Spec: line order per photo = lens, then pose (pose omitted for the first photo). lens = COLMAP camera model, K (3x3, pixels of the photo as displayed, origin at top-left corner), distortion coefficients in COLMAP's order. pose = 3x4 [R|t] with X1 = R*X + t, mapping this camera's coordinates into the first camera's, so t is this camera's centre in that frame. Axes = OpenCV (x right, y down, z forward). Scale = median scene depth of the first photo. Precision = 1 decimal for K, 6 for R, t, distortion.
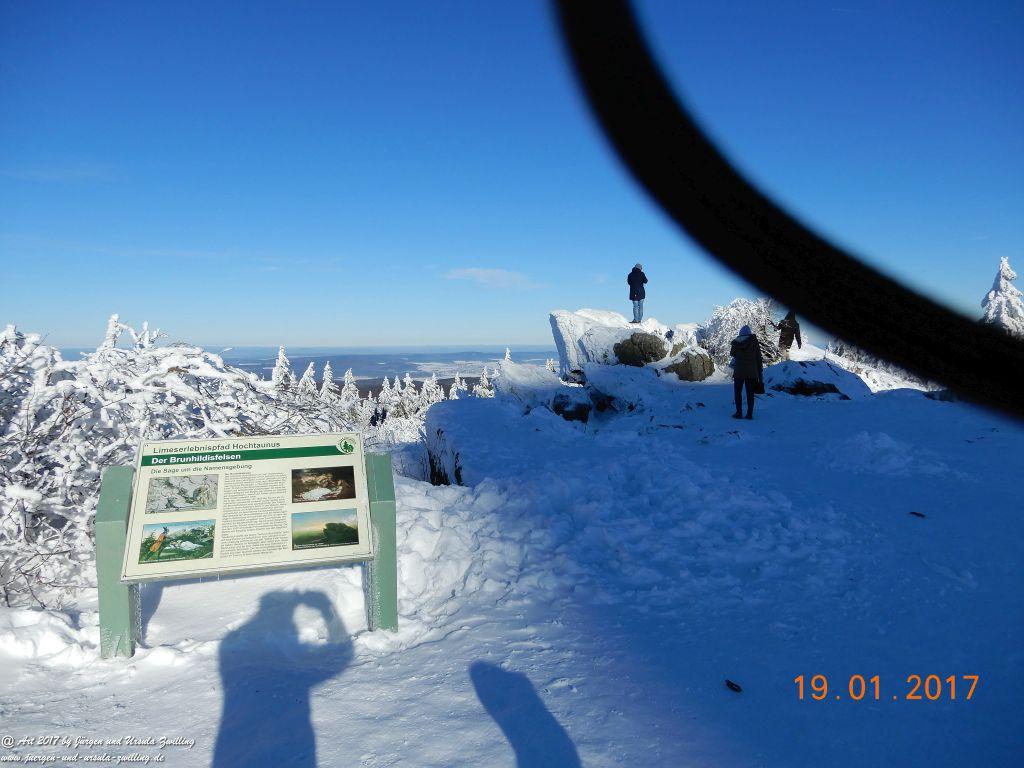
lens RADIAL K [[724.8, 0, 511.8], [0, 724.8, 384.3], [0, 0, 1]] dist [0.001424, 0.000966]
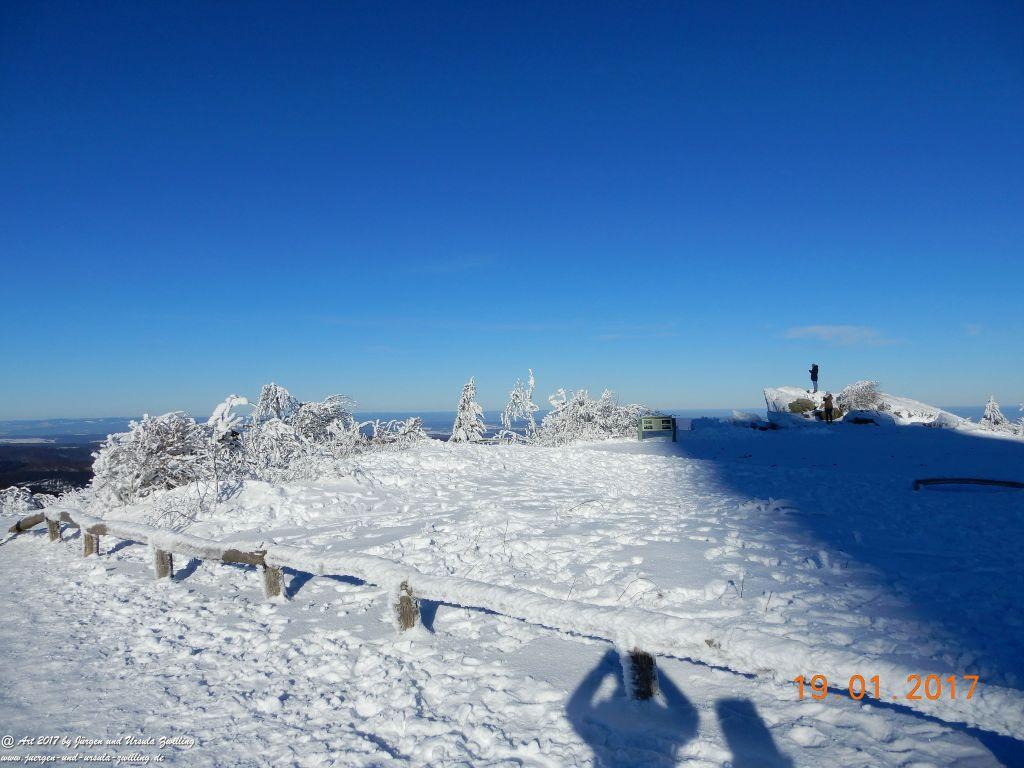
lens RADIAL K [[724.8, 0, 511.7], [0, 724.8, 387.5], [0, 0, 1]] dist [0.001424, 0.000966]
pose [[0.899533, -0.019160, -0.436432, 0.390967], [-0.016894, 0.996765, -0.078580, 0.098445], [0.436525, 0.078059, 0.896299, -1.586678]]
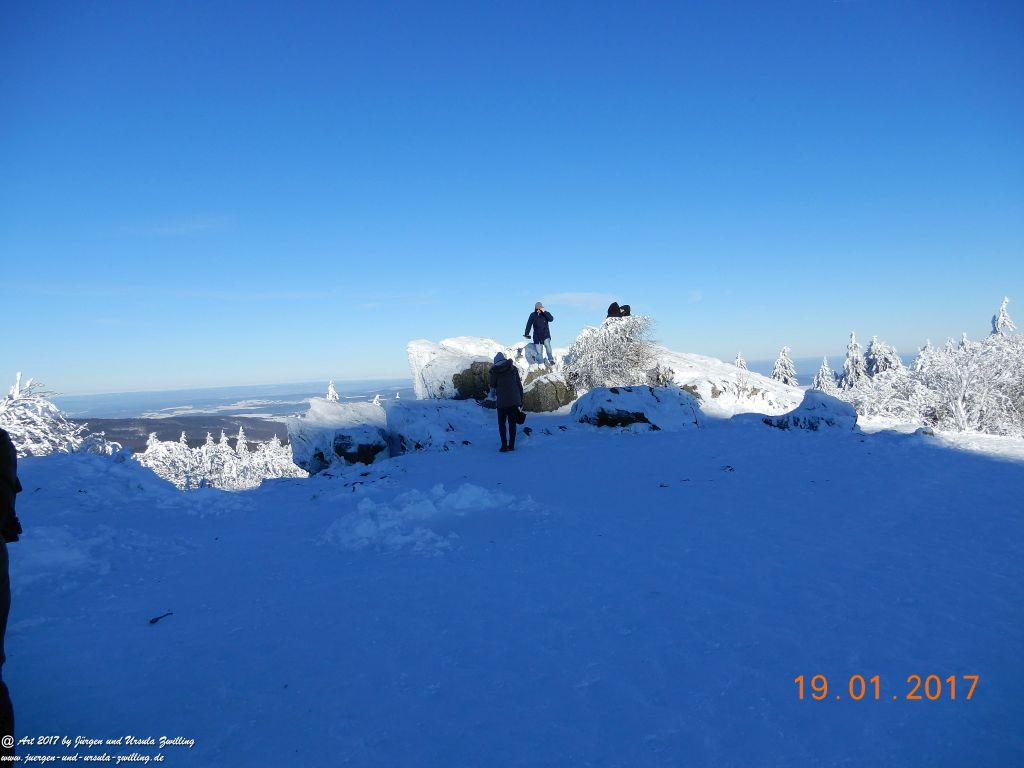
lens RADIAL K [[724.8, 0, 521.7], [0, 724.8, 383.9], [0, 0, 1]] dist [0.001424, 0.000966]
pose [[0.989565, -0.042553, -0.137662, 0.394298], [0.037927, 0.998630, -0.036052, -0.008344], [0.139007, 0.030455, 0.989823, 0.109107]]
